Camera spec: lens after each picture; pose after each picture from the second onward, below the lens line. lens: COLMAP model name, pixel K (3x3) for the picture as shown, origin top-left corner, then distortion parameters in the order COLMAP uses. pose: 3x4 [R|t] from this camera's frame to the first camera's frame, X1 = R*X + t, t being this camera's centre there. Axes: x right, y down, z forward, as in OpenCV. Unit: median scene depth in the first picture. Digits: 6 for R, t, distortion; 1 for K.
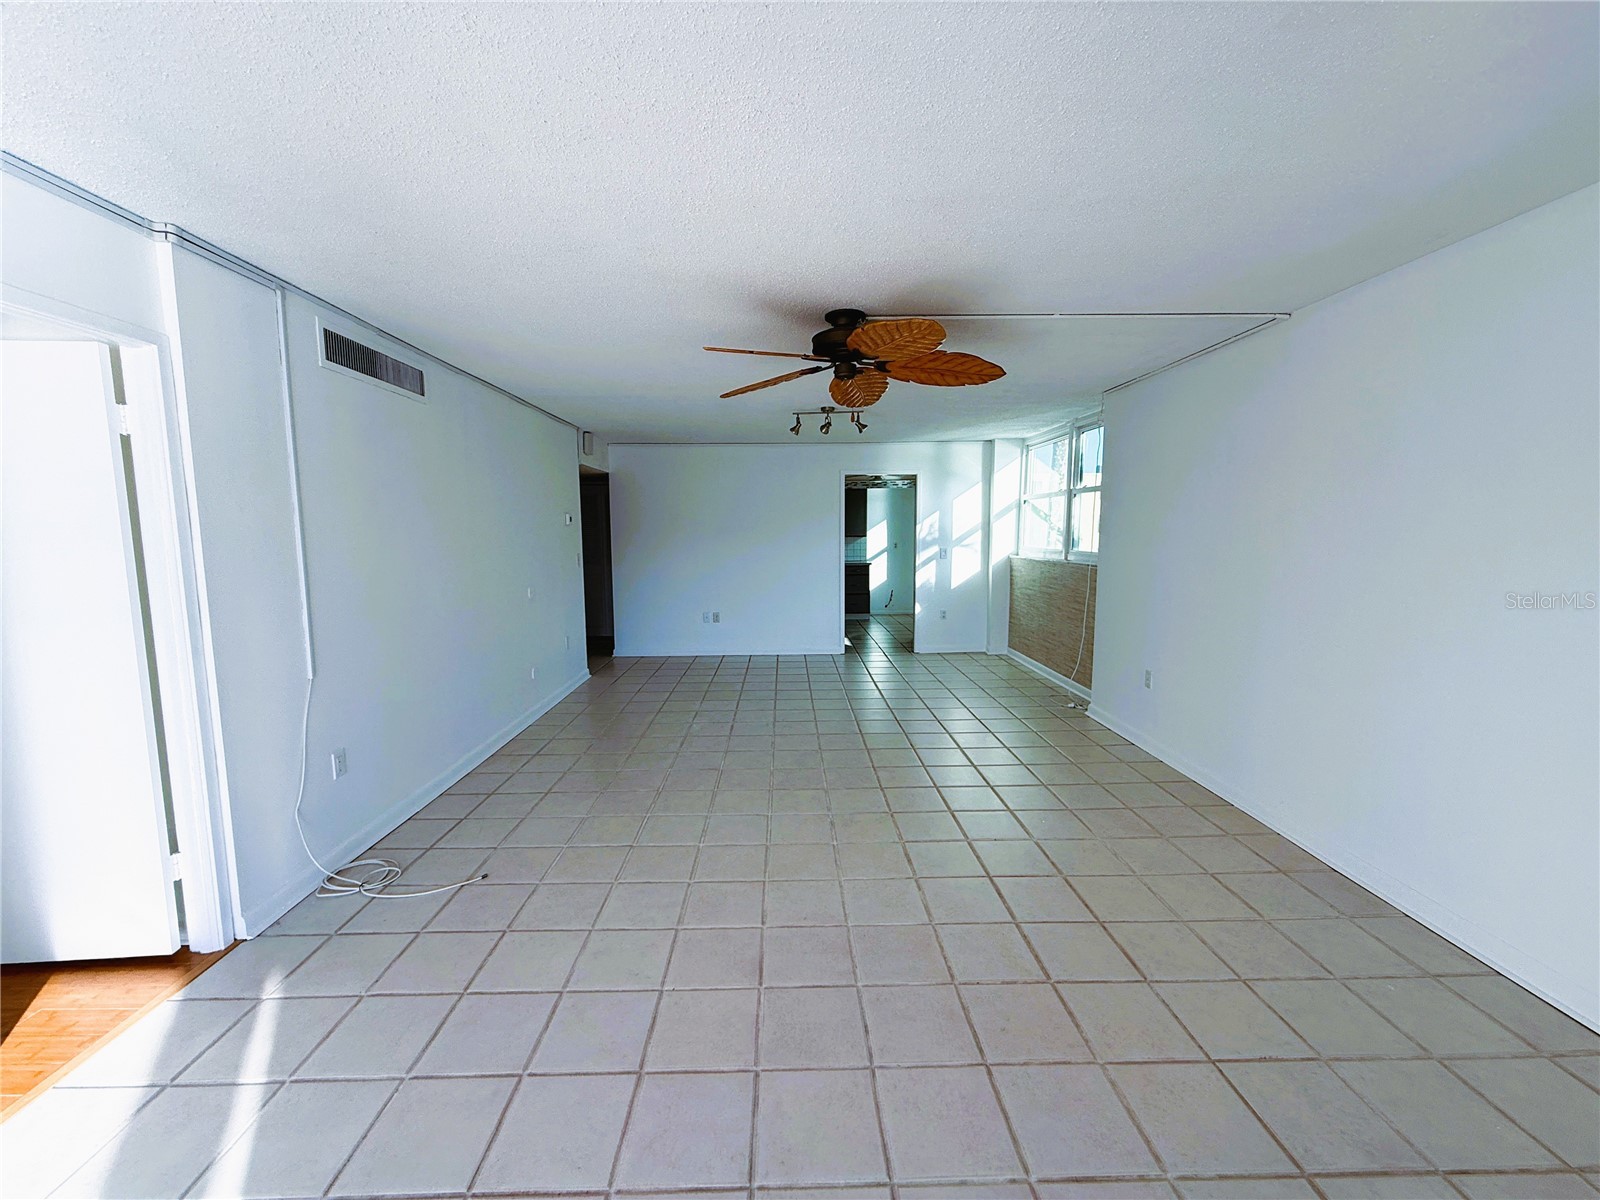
lens RADIAL K [[637.3, 0, 796.5], [0, 637.3, 599.6], [0, 0, 1]] dist [0.000108, 0.000266]
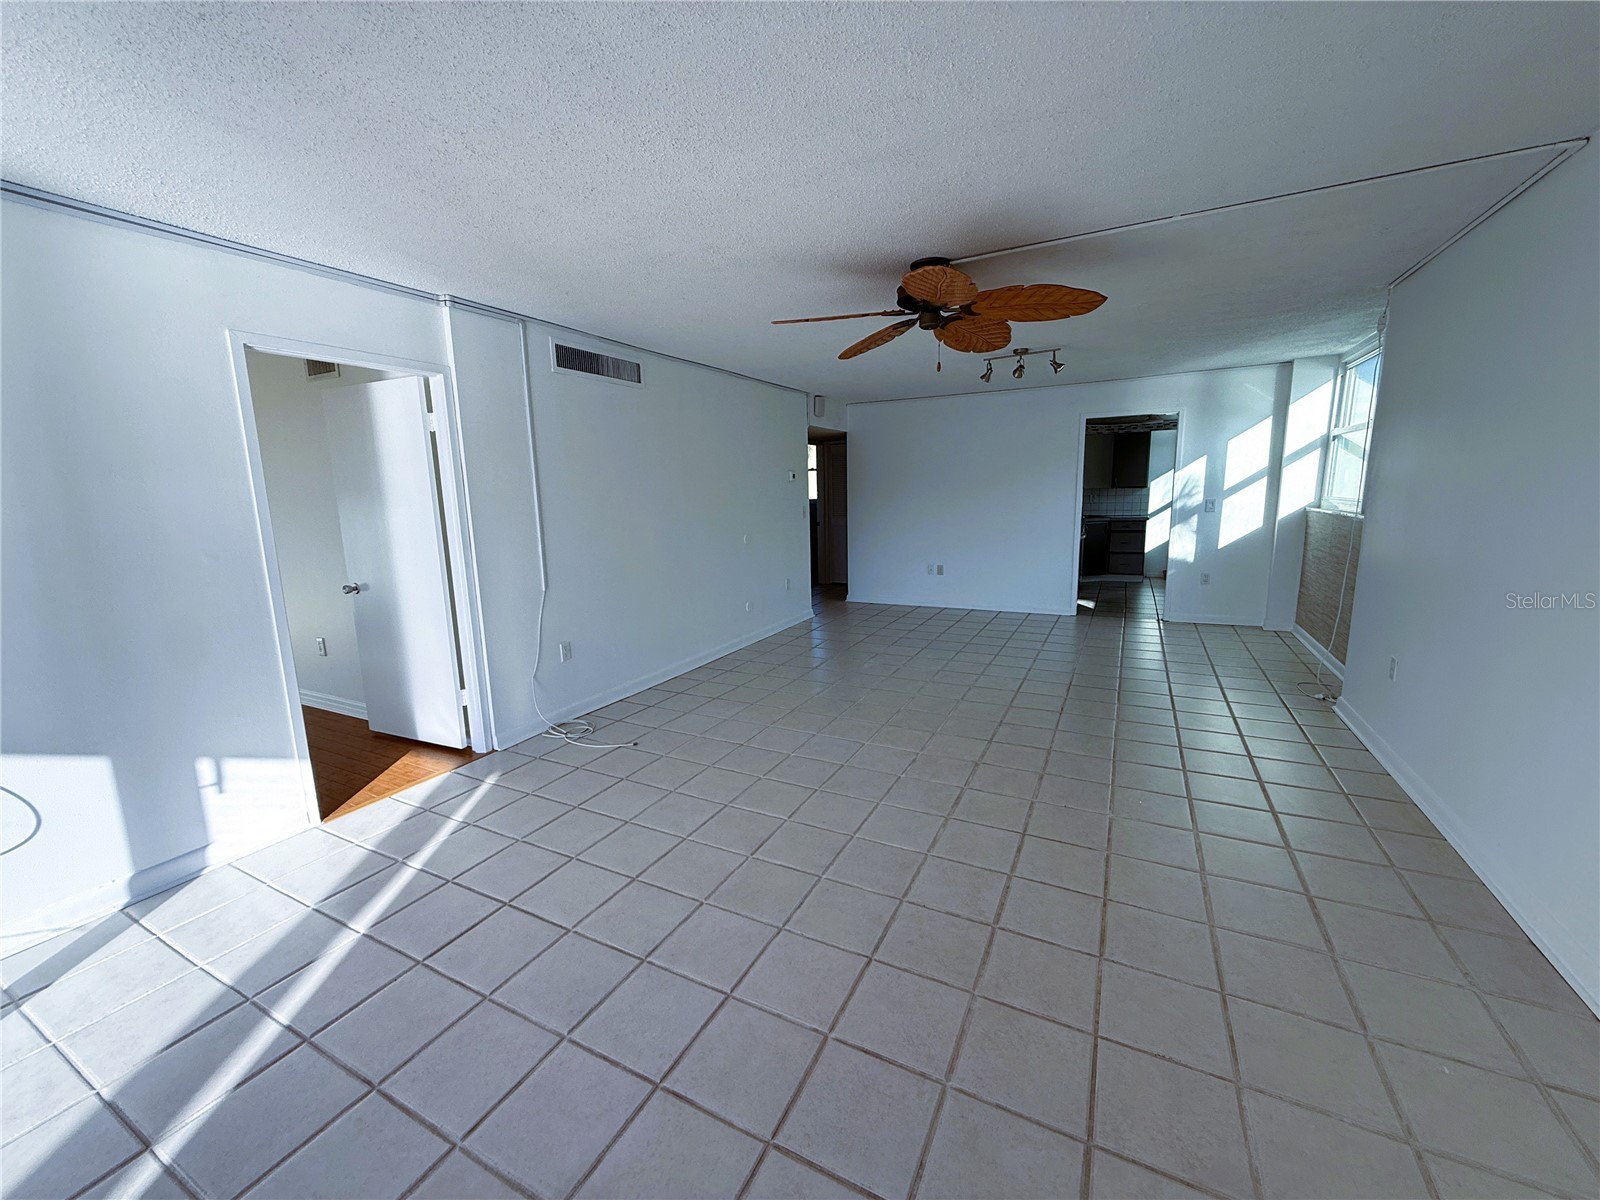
lens RADIAL K [[638.1, 0, 800.0], [0, 638.1, 600.0], [0, 0, 1]] dist [0.001498, 0.000069]
pose [[0.877243, 0.066100, -0.475473, 0.348429], [-0.033042, 0.996440, 0.077563, 0.008945], [0.478907, -0.052331, 0.876304, -0.006380]]
